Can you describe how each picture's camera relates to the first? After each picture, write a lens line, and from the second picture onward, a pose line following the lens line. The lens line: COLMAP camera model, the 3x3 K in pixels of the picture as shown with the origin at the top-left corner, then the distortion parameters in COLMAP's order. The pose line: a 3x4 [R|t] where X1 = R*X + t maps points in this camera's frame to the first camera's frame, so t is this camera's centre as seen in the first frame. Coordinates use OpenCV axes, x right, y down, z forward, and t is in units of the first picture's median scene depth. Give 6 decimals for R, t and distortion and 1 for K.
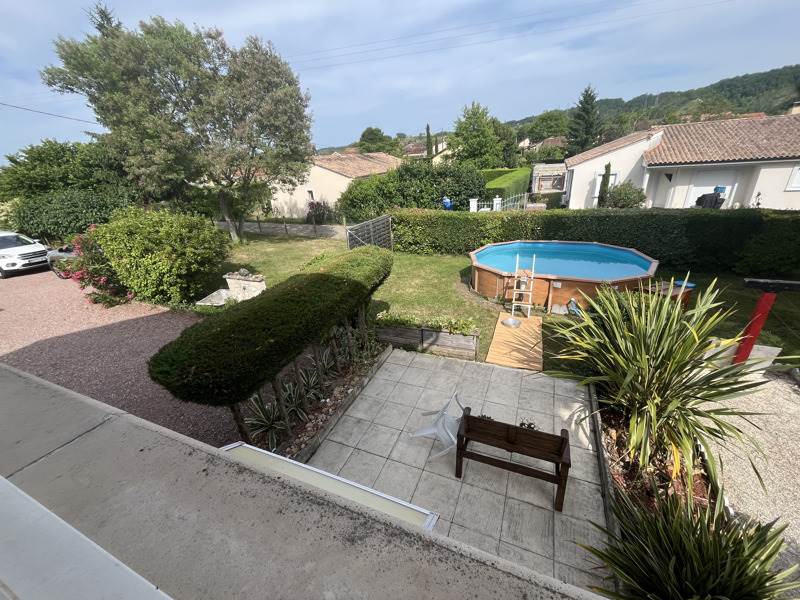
lens RADIAL K [[323.5, 0, 400.0], [0, 323.5, 300.0], [0, 0, 1]] dist [-0.002461, -0.000118]
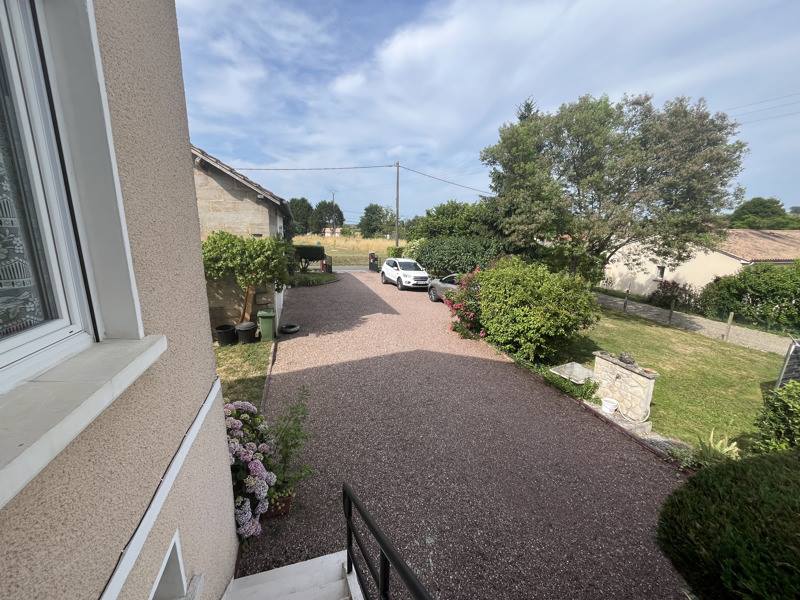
lens RADIAL K [[323.5, 0, 400.0], [0, 323.5, 300.0], [0, 0, 1]] dist [-0.002461, -0.000118]
pose [[0.648864, 0.241885, -0.721434, -0.221321], [-0.367562, 0.929808, -0.018839, 0.000363], [0.666238, 0.277395, 0.692227, 0.035785]]
